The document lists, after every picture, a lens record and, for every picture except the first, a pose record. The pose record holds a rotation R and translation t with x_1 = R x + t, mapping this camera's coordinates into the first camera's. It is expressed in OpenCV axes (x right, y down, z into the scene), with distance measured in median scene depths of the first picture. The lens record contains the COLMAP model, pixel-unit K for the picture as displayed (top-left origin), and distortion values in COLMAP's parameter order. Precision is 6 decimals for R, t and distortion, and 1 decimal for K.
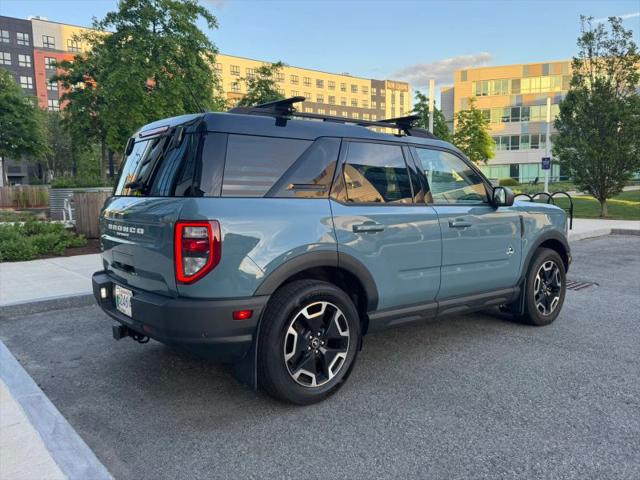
lens RADIAL K [[533.1, 0, 309.5], [0, 533.1, 239.3], [0, 0, 1]] dist [0.066225, -0.087254]
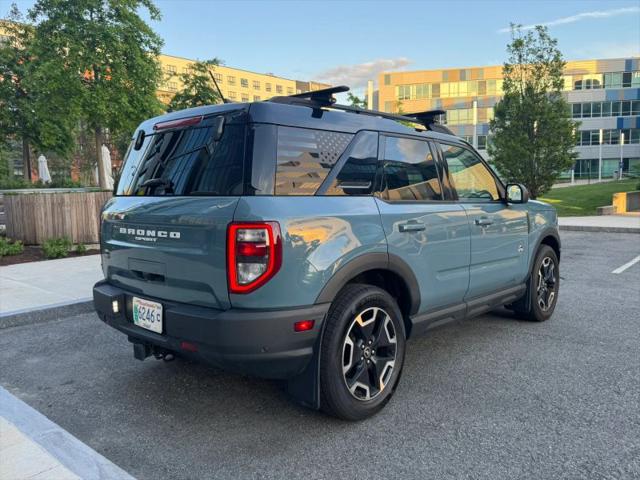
lens RADIAL K [[533.1, 0, 315.5], [0, 533.1, 238.1], [0, 0, 1]] dist [0.066225, -0.087254]
pose [[0.988066, -0.020115, 0.152710, -0.175785], [0.020629, 0.999786, -0.001781, -0.003100], [-0.152642, 0.004910, 0.988269, 0.078275]]
